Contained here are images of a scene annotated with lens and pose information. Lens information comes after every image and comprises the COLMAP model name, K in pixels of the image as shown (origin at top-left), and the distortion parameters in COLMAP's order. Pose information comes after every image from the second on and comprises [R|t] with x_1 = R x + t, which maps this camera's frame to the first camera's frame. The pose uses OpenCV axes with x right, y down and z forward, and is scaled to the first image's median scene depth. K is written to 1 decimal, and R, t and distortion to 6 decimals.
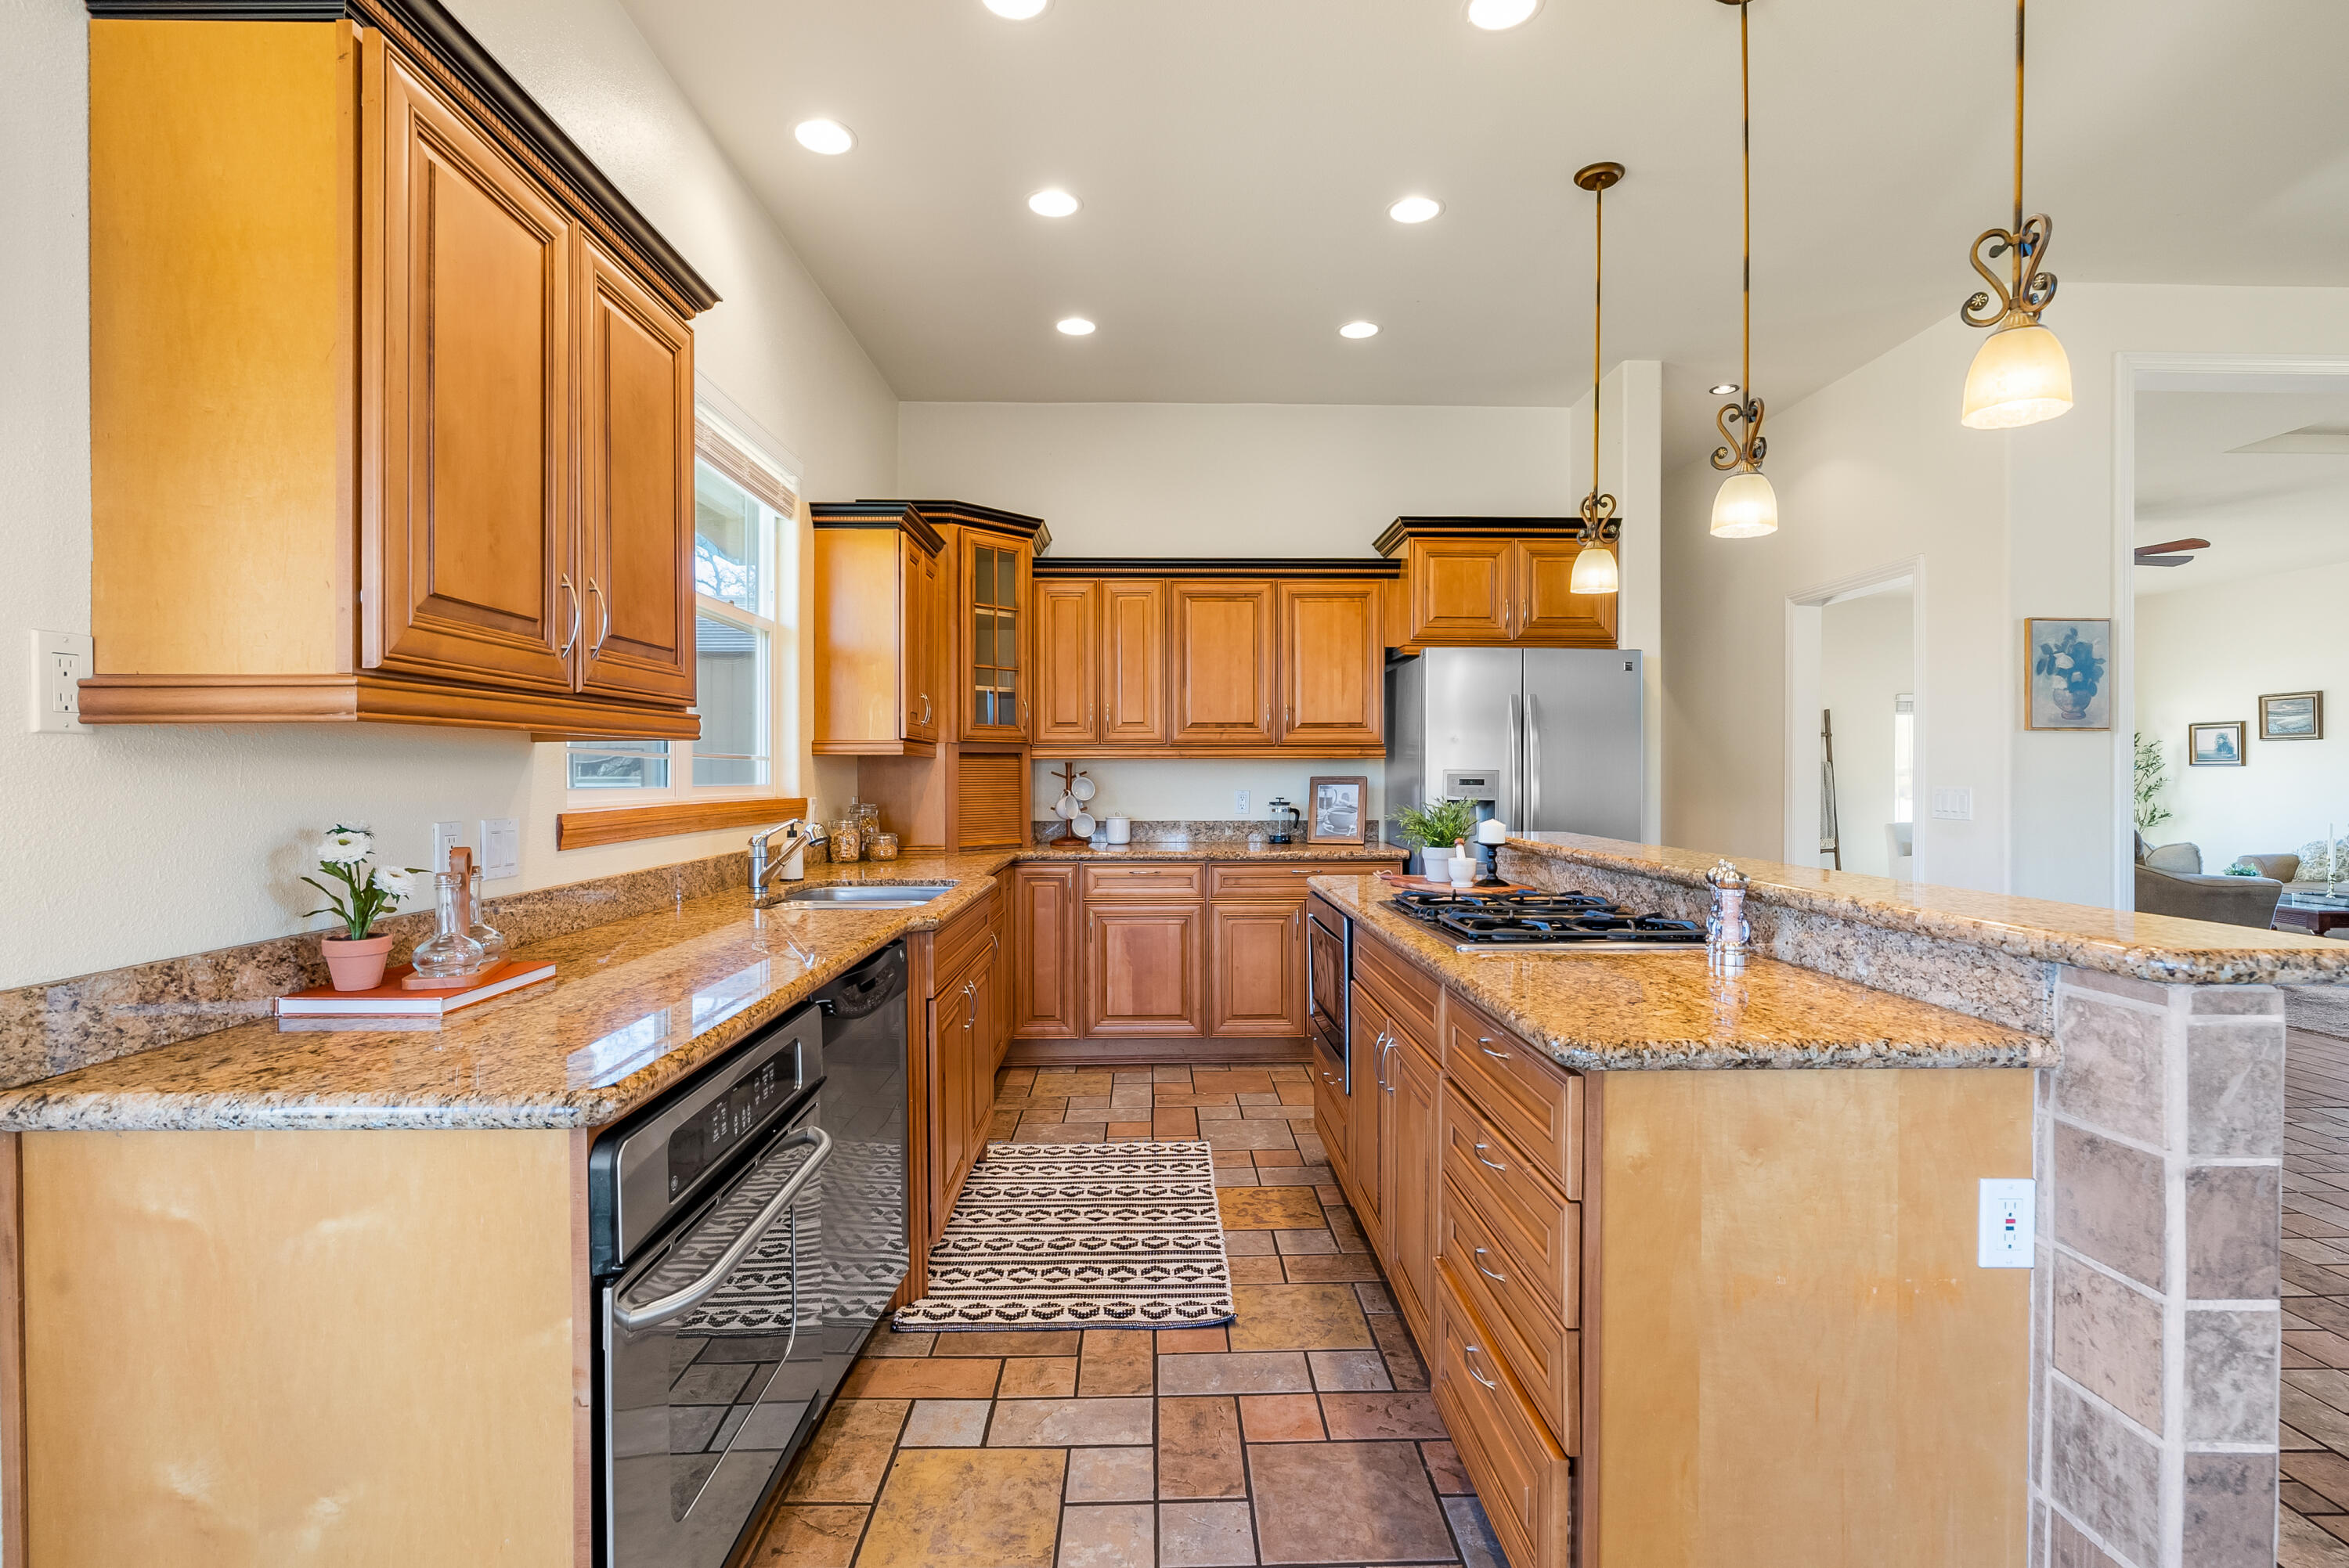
lens RADIAL K [[1107.7, 0, 1173.8], [0, 1107.7, 778.5], [0, 0, 1]] dist [-0.008515, 0.002507]
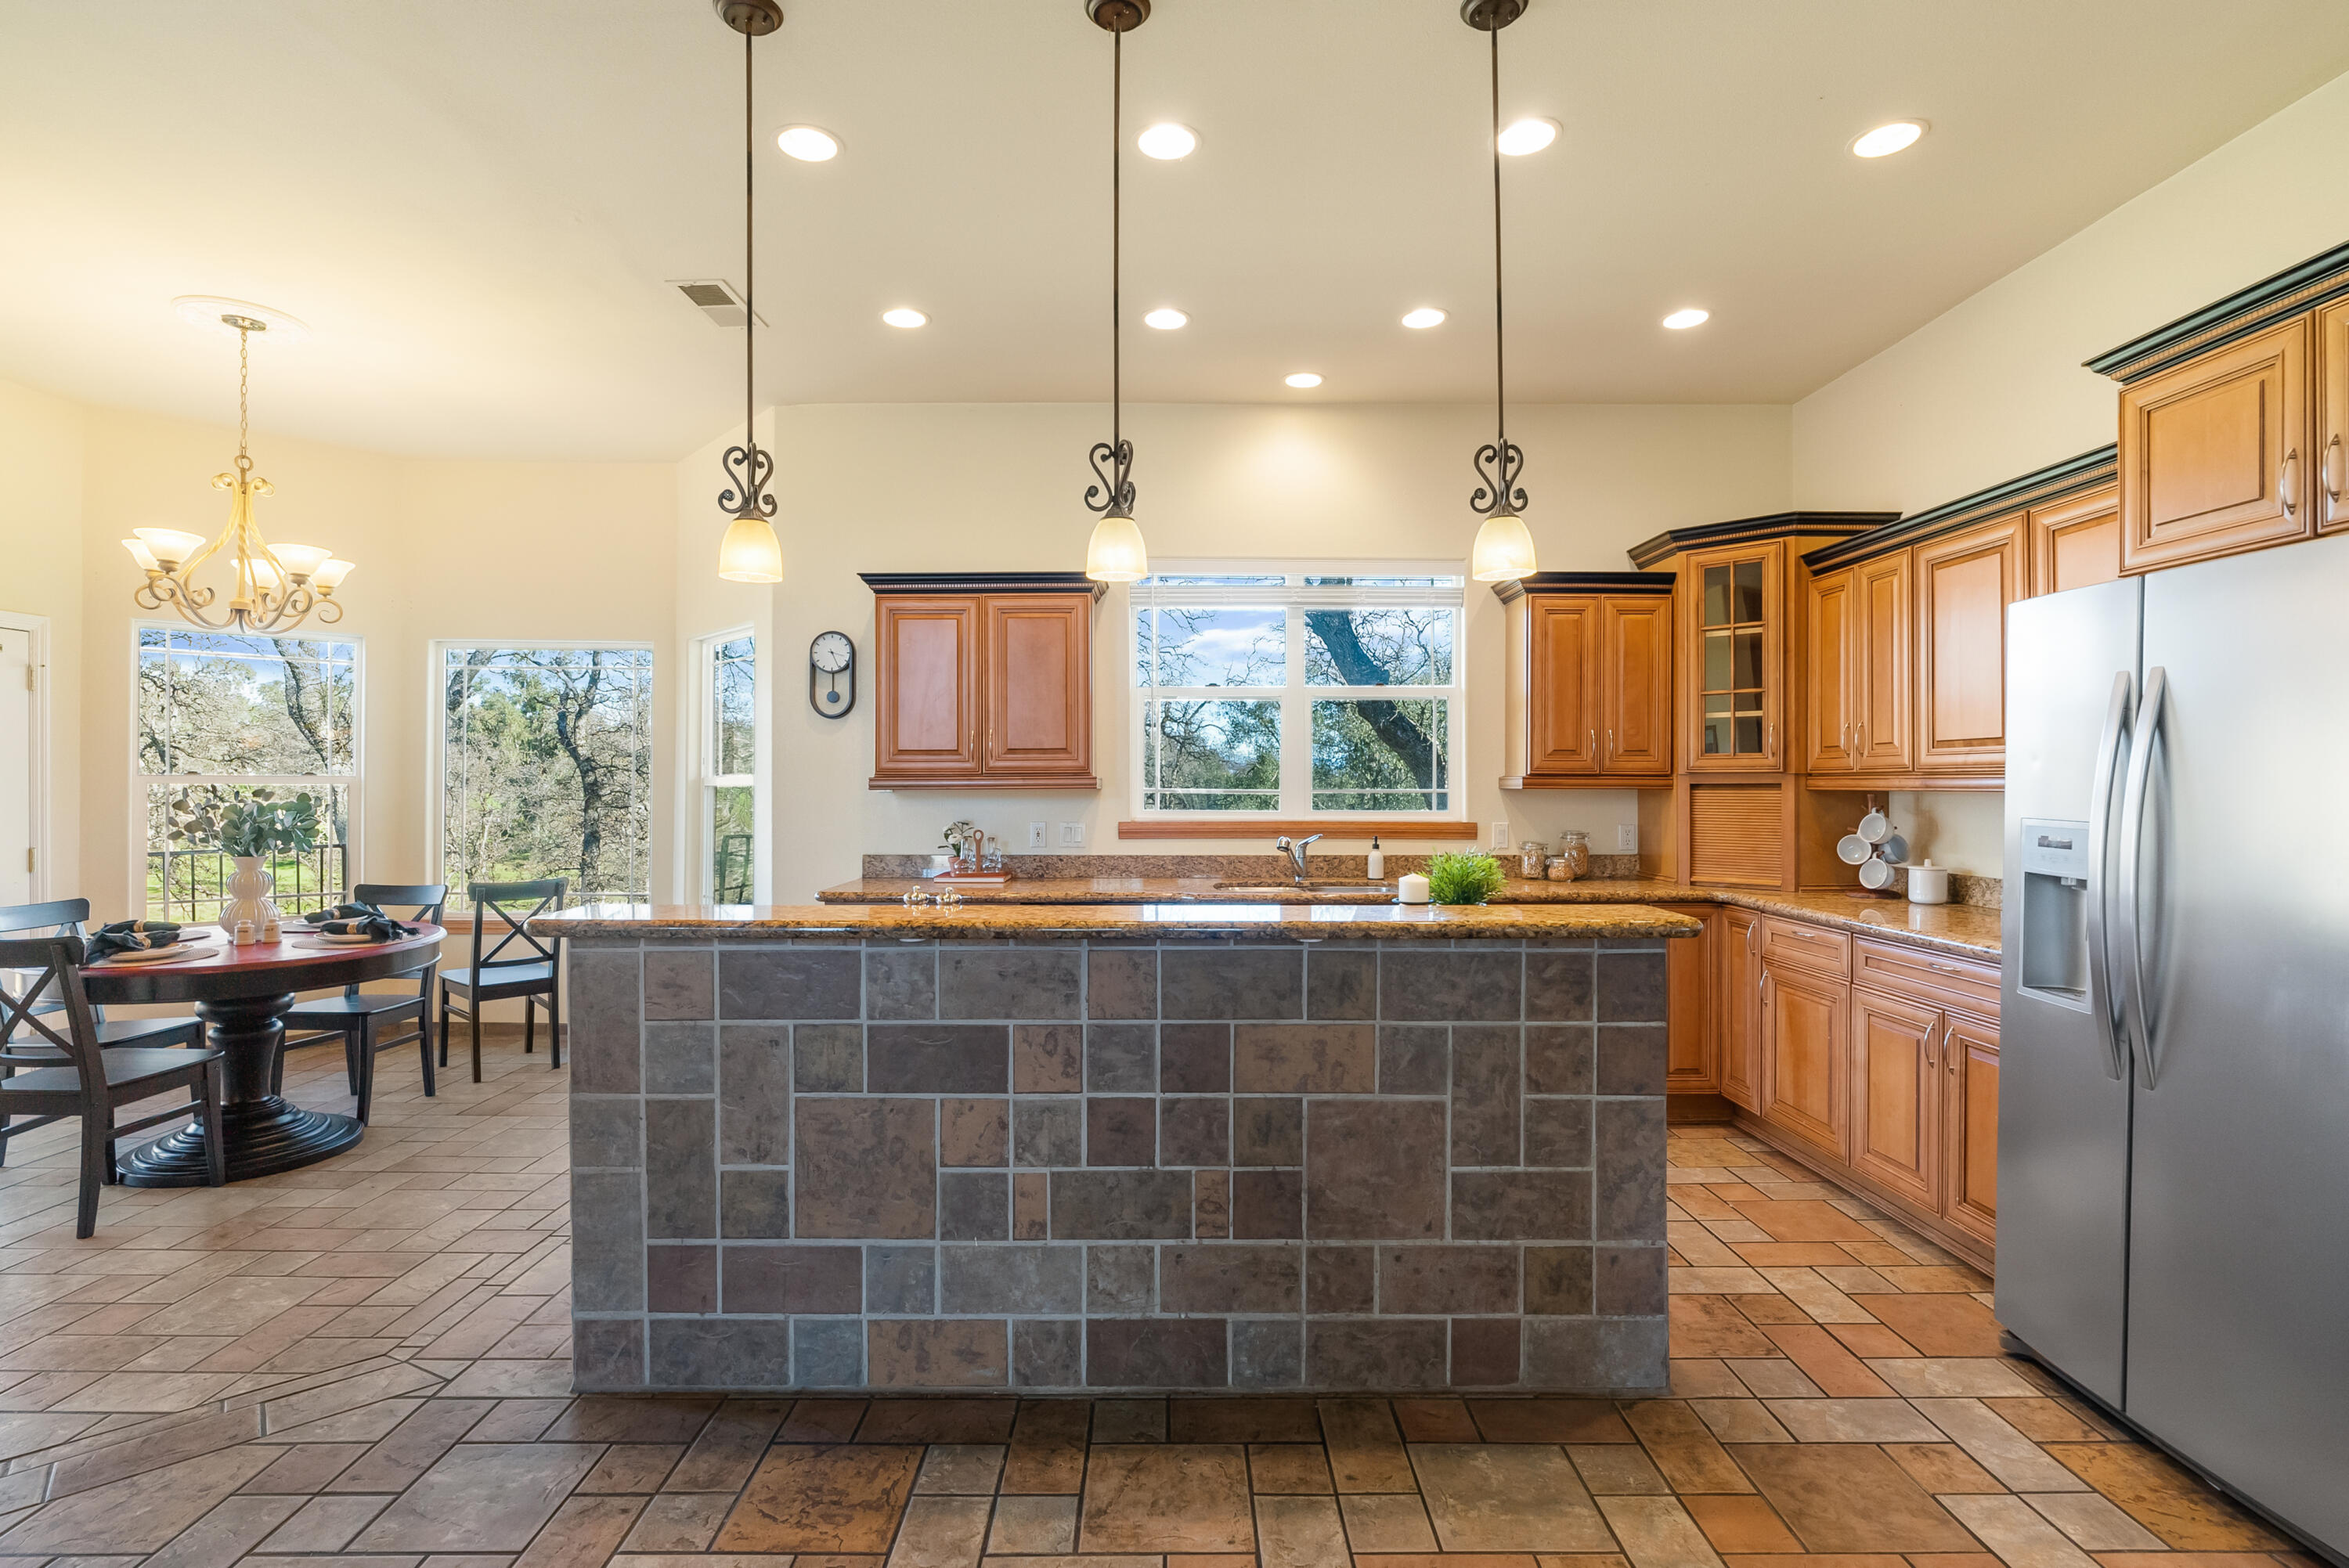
lens RADIAL K [[1107.7, 0, 1187.3], [0, 1107.7, 789.1], [0, 0, 1]] dist [-0.008515, 0.002507]
pose [[-0.009963, 0.006844, -0.999927, 0.858406], [-0.005598, 0.999961, 0.006900, -0.025369], [0.999935, 0.005667, -0.009925, 0.618985]]
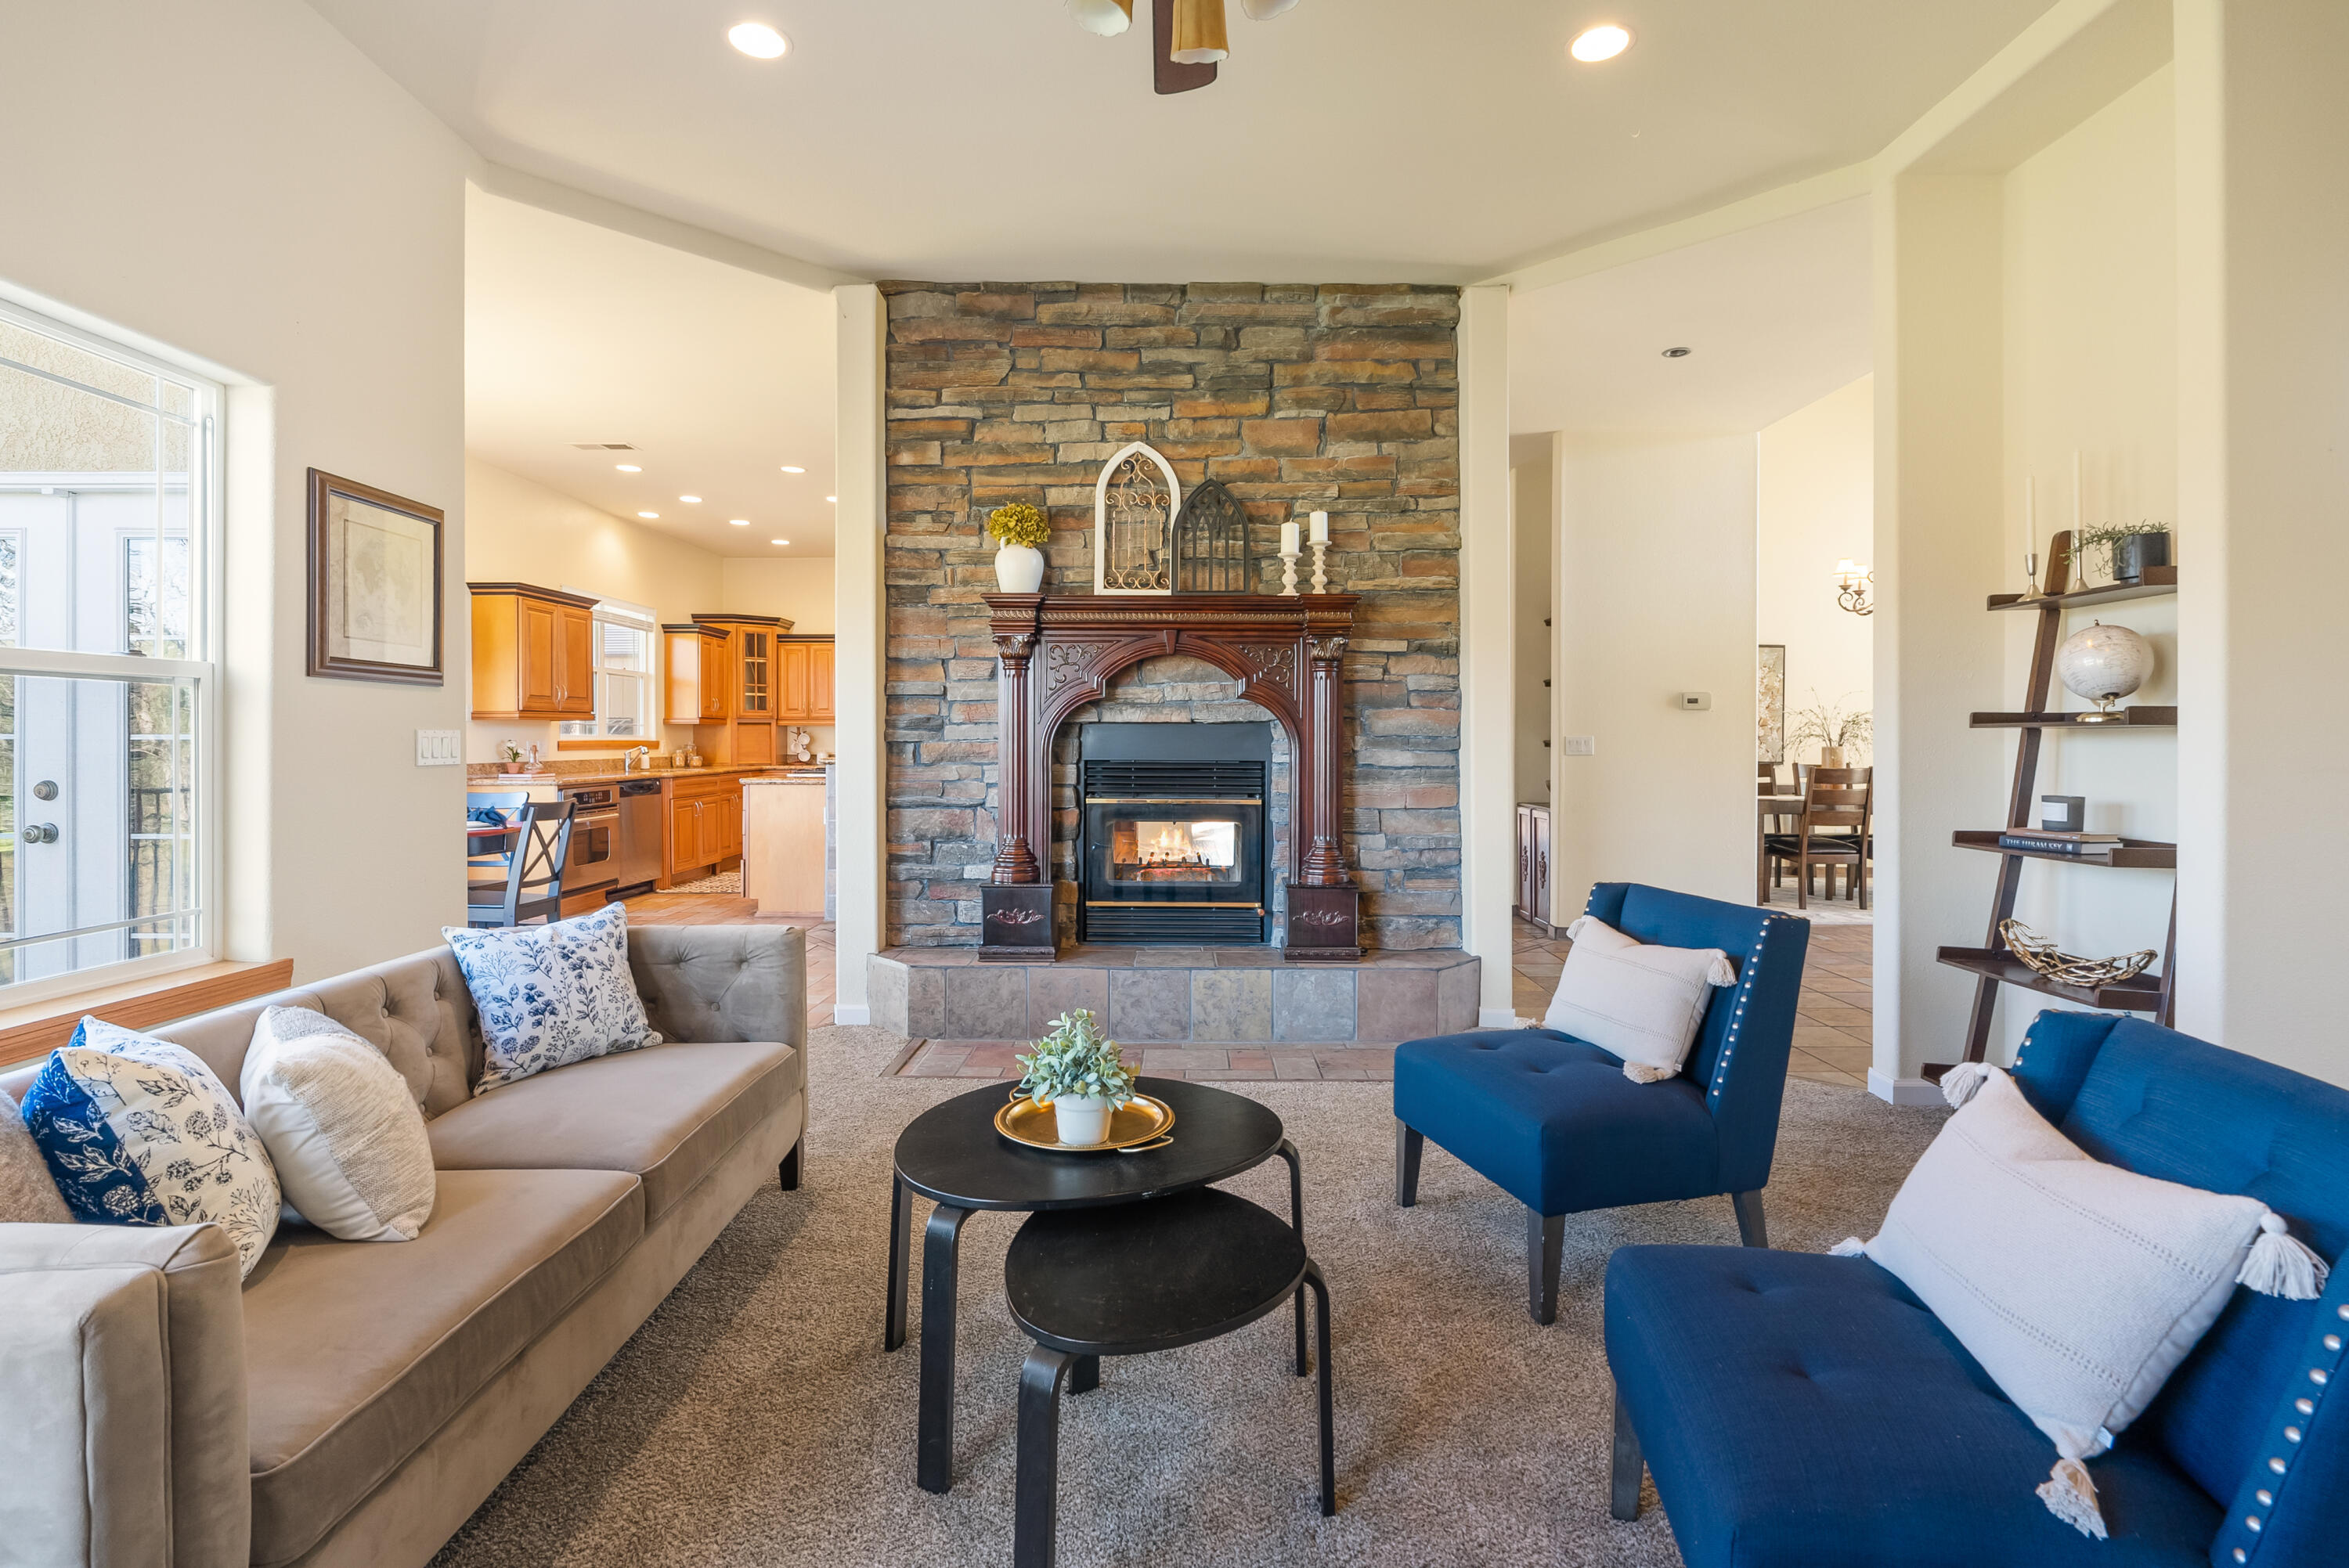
lens RADIAL K [[1107.7, 0, 1166.7], [0, 1107.7, 746.4], [0, 0, 1]] dist [-0.008515, 0.002507]
pose [[0.999653, 0.001637, -0.026292, 0.825586], [-0.001601, 0.999998, 0.001363, 0.022854], [0.026295, -0.001320, 0.999653, -1.383965]]
